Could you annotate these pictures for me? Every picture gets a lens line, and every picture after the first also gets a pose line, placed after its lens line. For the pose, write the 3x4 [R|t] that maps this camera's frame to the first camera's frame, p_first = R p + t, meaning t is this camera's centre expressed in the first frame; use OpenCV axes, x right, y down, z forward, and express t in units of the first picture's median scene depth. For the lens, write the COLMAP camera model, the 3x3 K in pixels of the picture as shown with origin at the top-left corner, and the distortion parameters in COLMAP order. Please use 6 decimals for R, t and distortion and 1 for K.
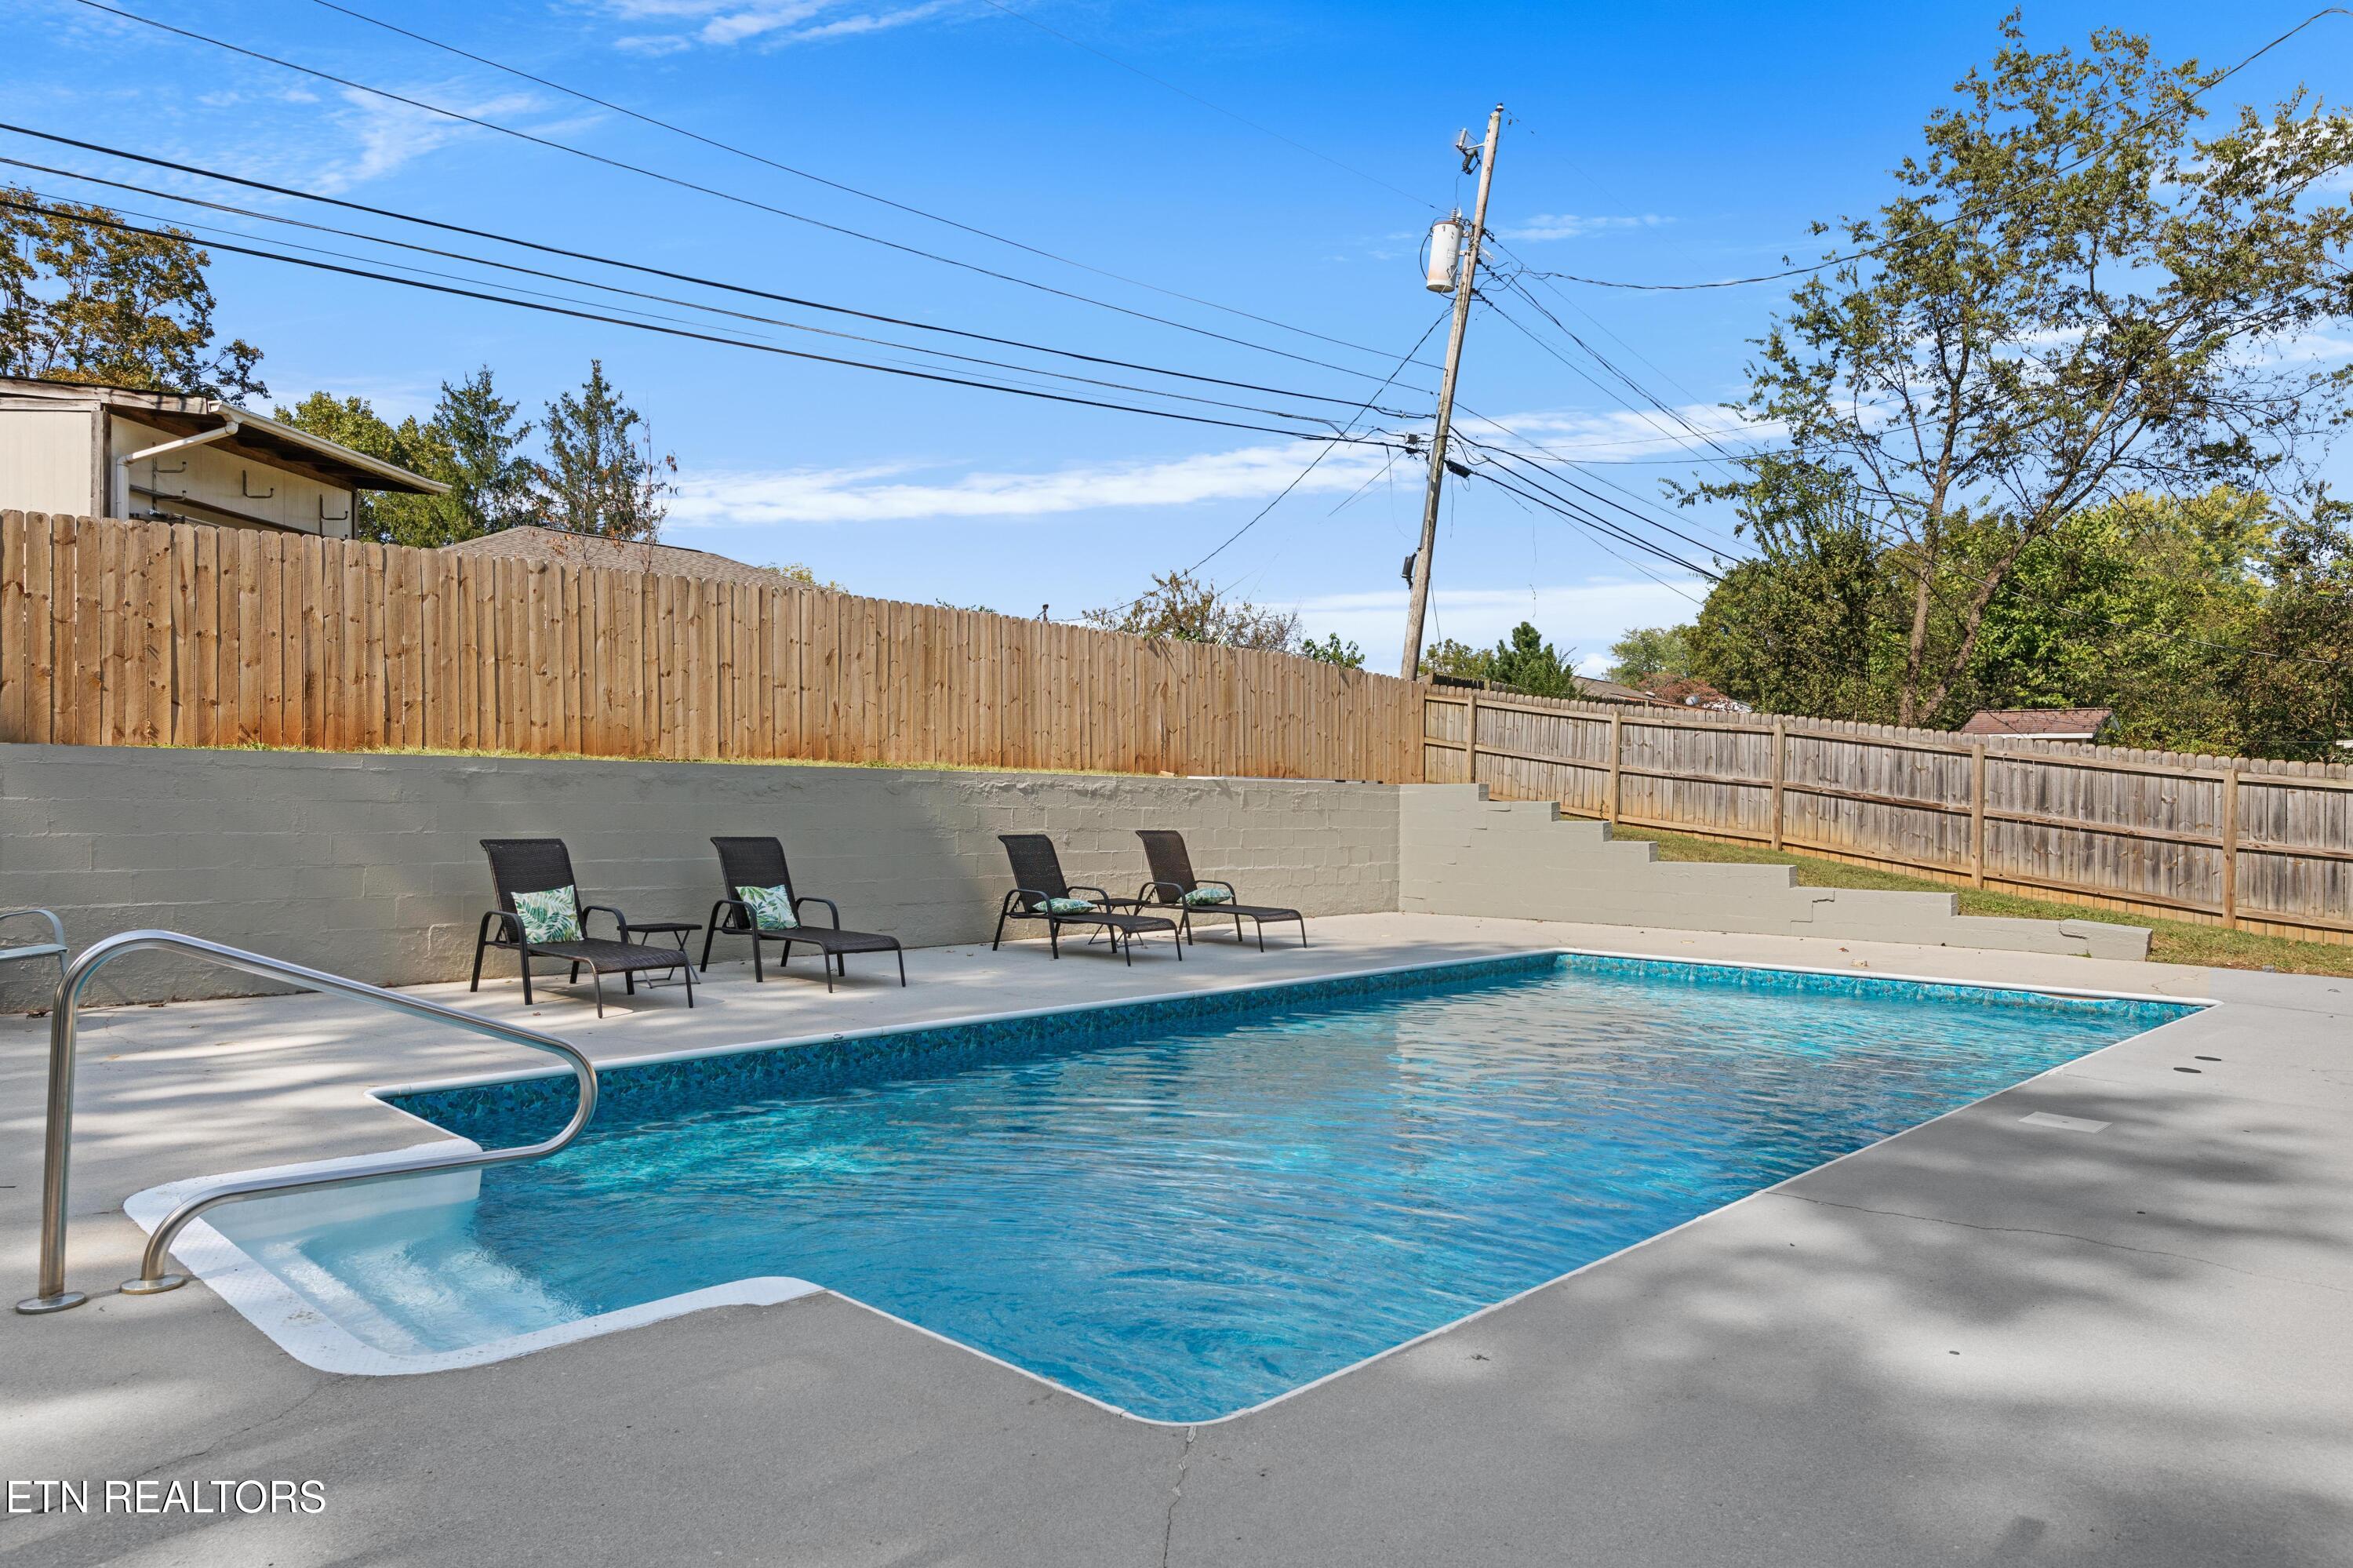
lens RADIAL K [[1470.0, 0, 1176.5], [0, 1470.0, 784.0], [0, 0, 1]] dist [0.006986, 0.000017]
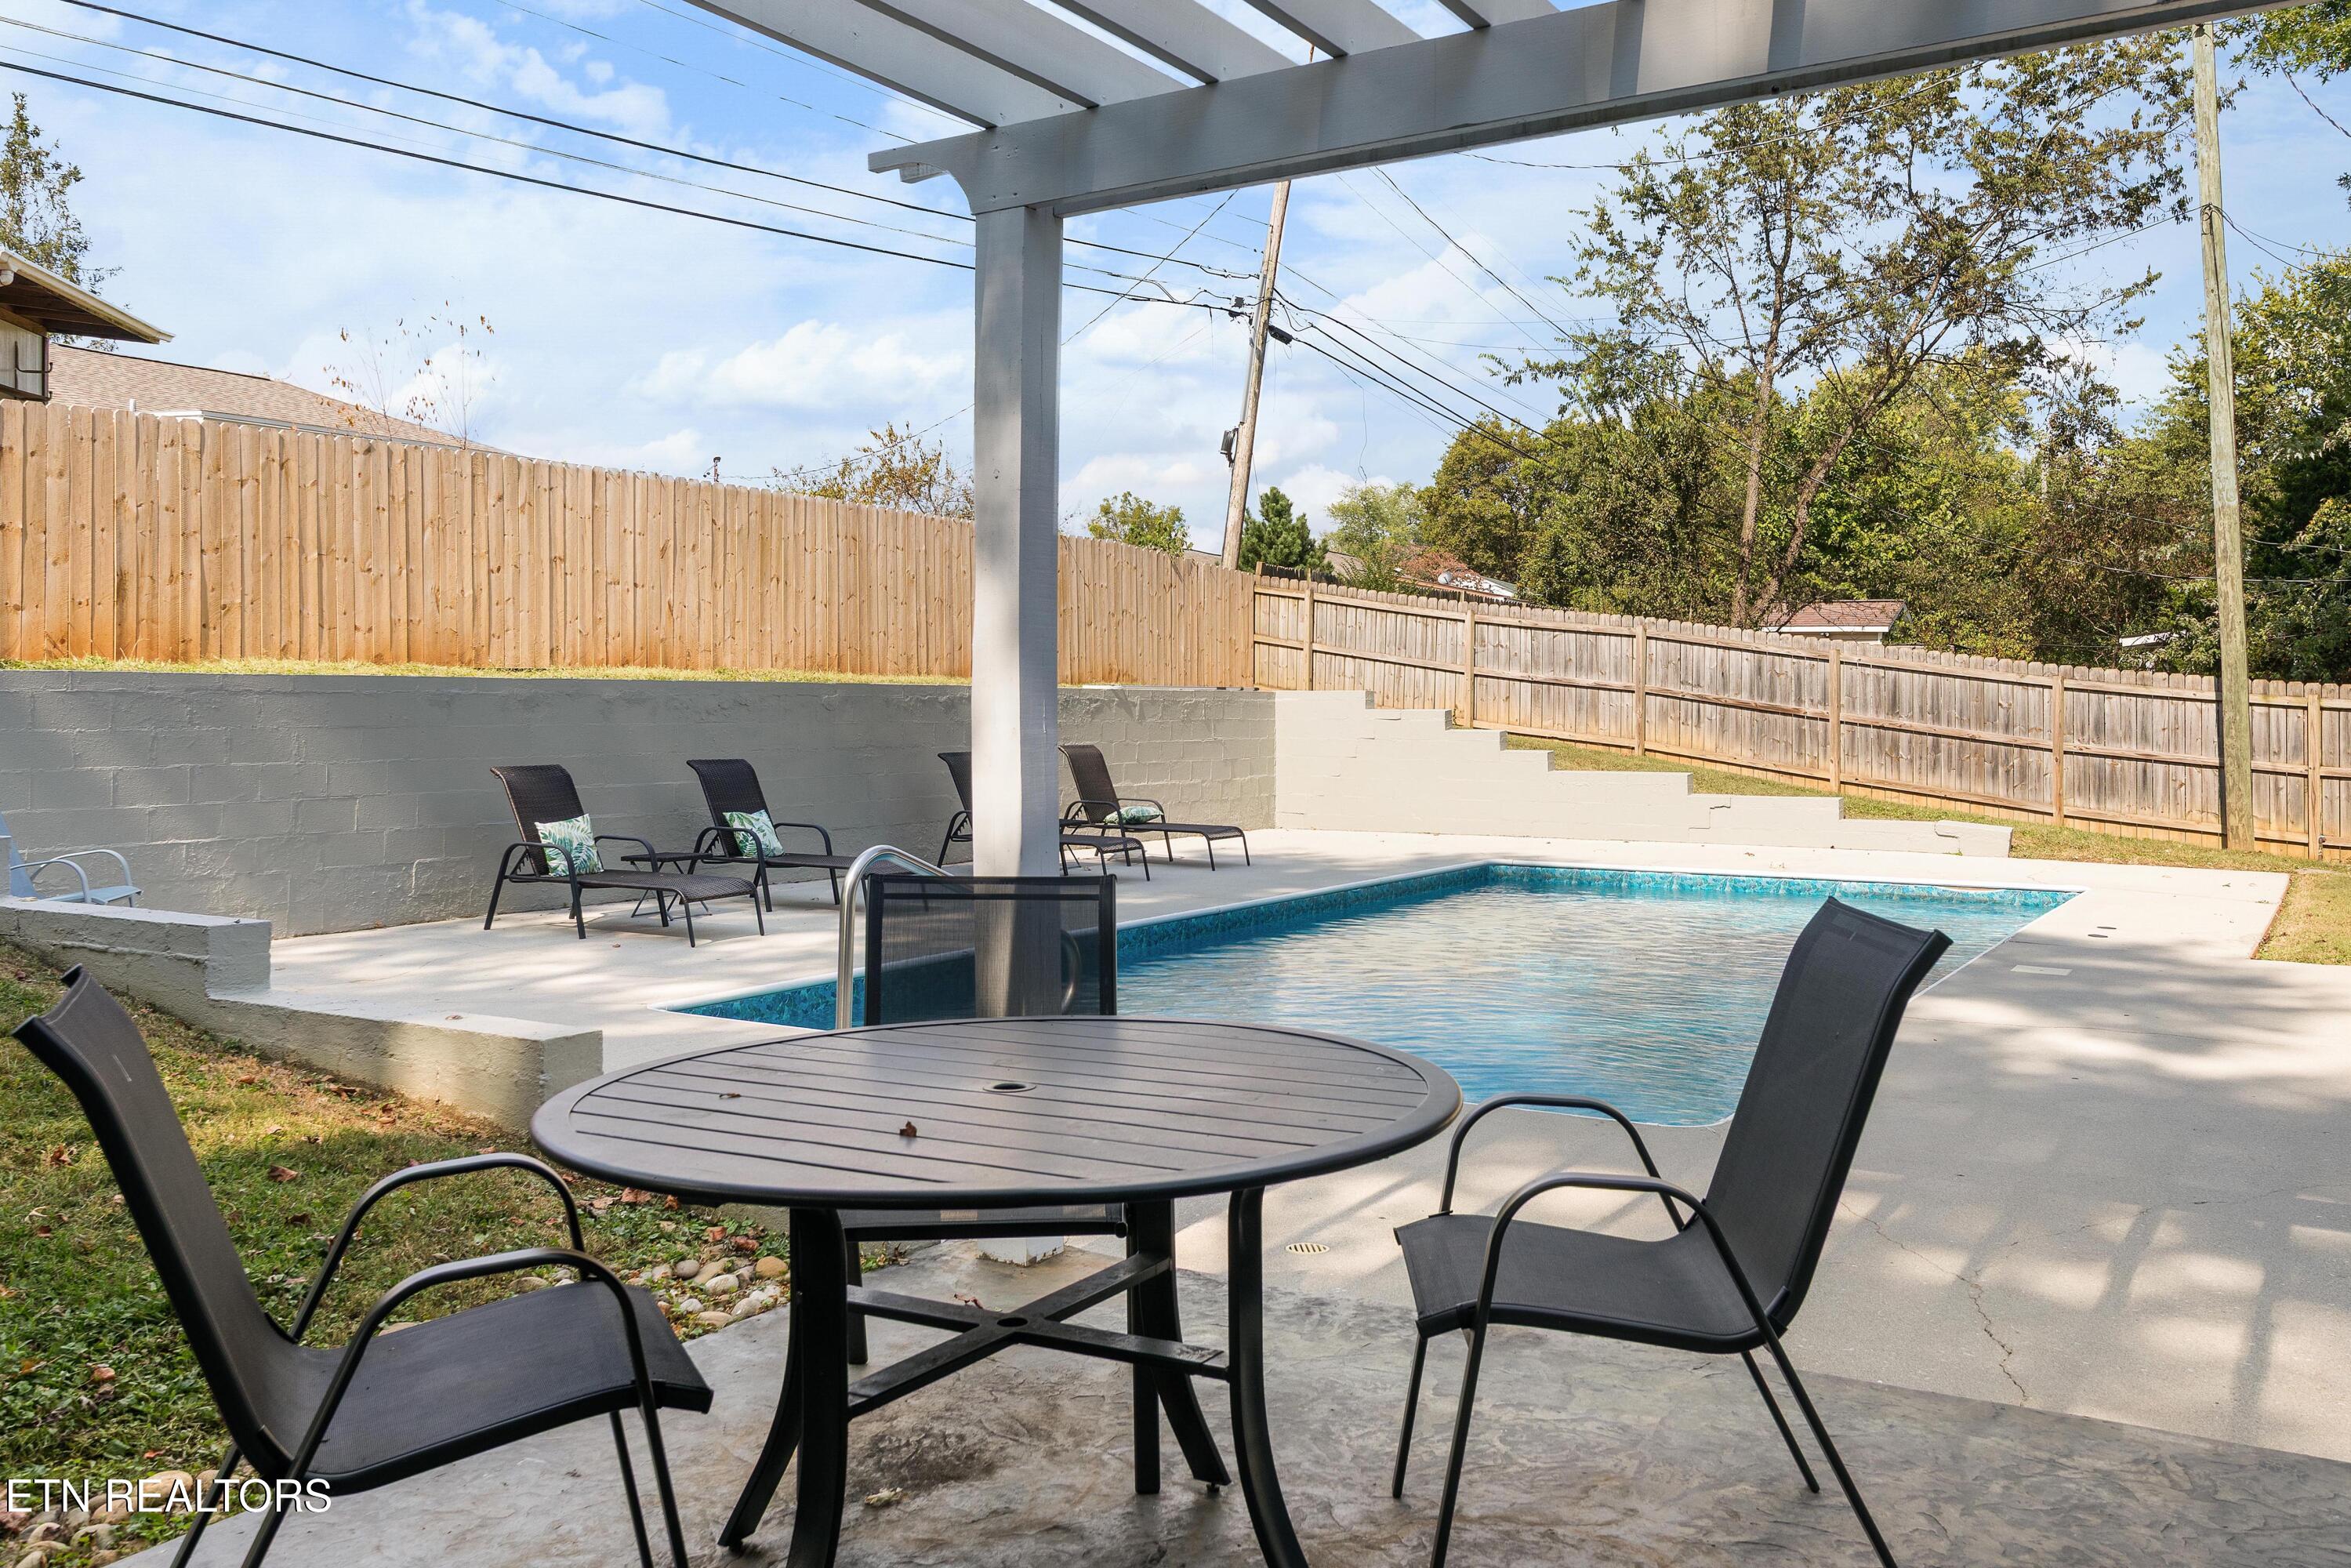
lens RADIAL K [[1954.2, 0, 1175.1], [0, 1954.2, 623.3], [0, 0, 1]] dist [0.009299, 0.003765]
pose [[0.971310, 0.004148, 0.237780, -0.204509], [0.001222, 0.999748, -0.022434, -0.014953], [-0.237813, 0.022081, 0.971060, -0.187502]]
